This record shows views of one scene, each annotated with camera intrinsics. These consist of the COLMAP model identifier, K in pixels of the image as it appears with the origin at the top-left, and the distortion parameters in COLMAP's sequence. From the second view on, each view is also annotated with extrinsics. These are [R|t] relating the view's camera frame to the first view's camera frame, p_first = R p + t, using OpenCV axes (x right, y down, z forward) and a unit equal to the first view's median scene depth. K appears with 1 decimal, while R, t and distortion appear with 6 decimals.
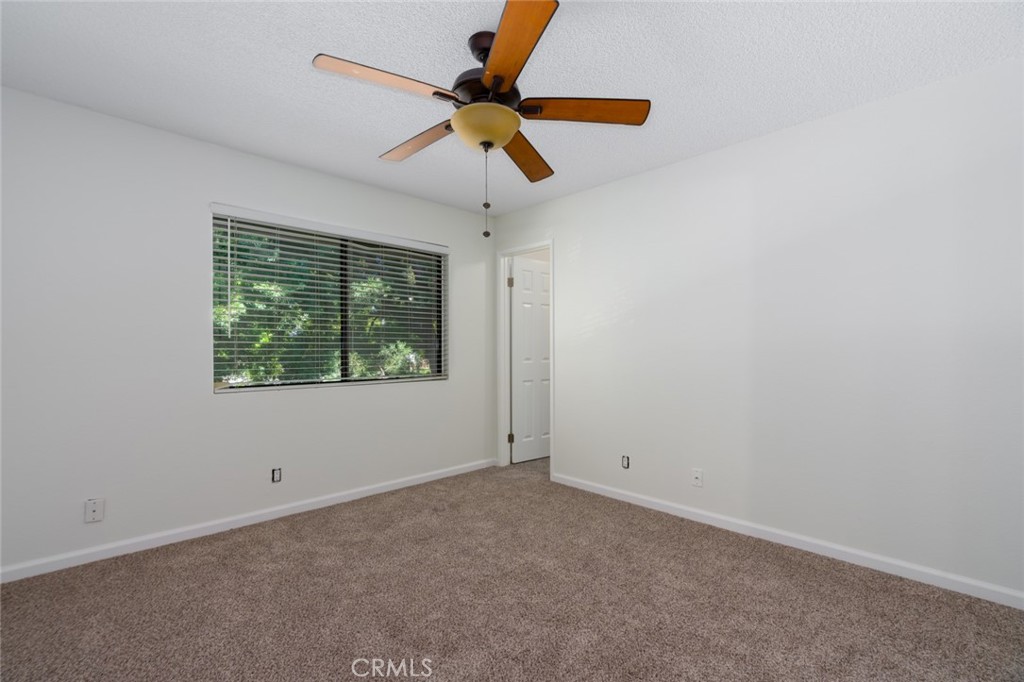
lens RADIAL K [[451.3, 0, 509.1], [0, 451.3, 348.9], [0, 0, 1]] dist [-0.015252, 0.004662]
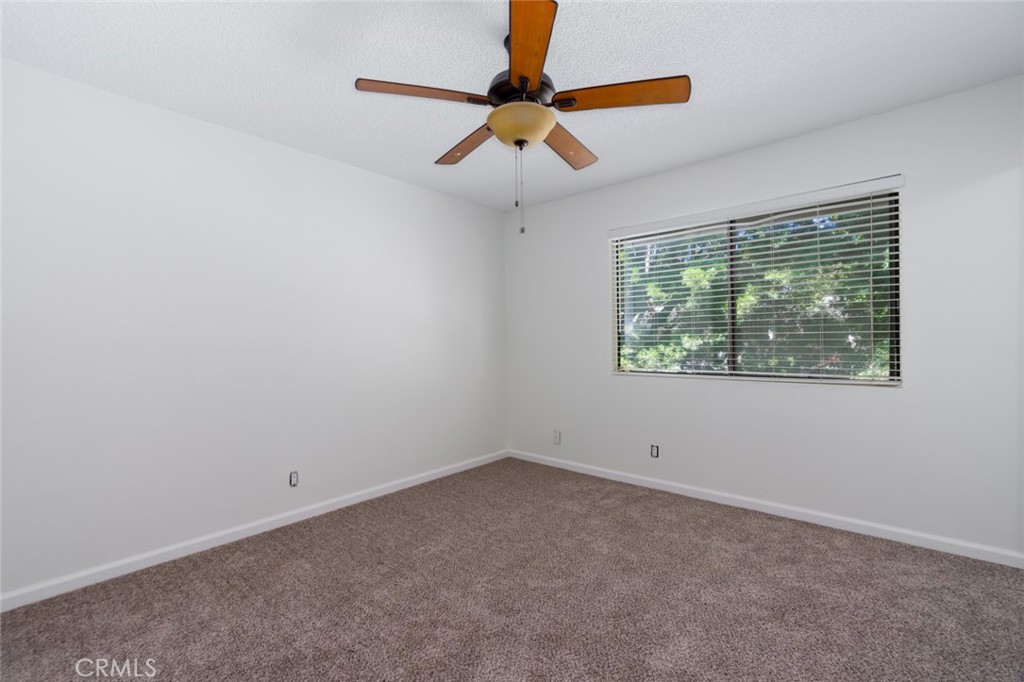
lens RADIAL K [[451.3, 0, 509.1], [0, 451.3, 337.3], [0, 0, 1]] dist [-0.015252, 0.004662]
pose [[0.080050, -0.006028, -0.996773, 0.501617], [0.005197, 0.999971, -0.005630, -0.002237], [0.996777, -0.004730, 0.080079, 0.458021]]
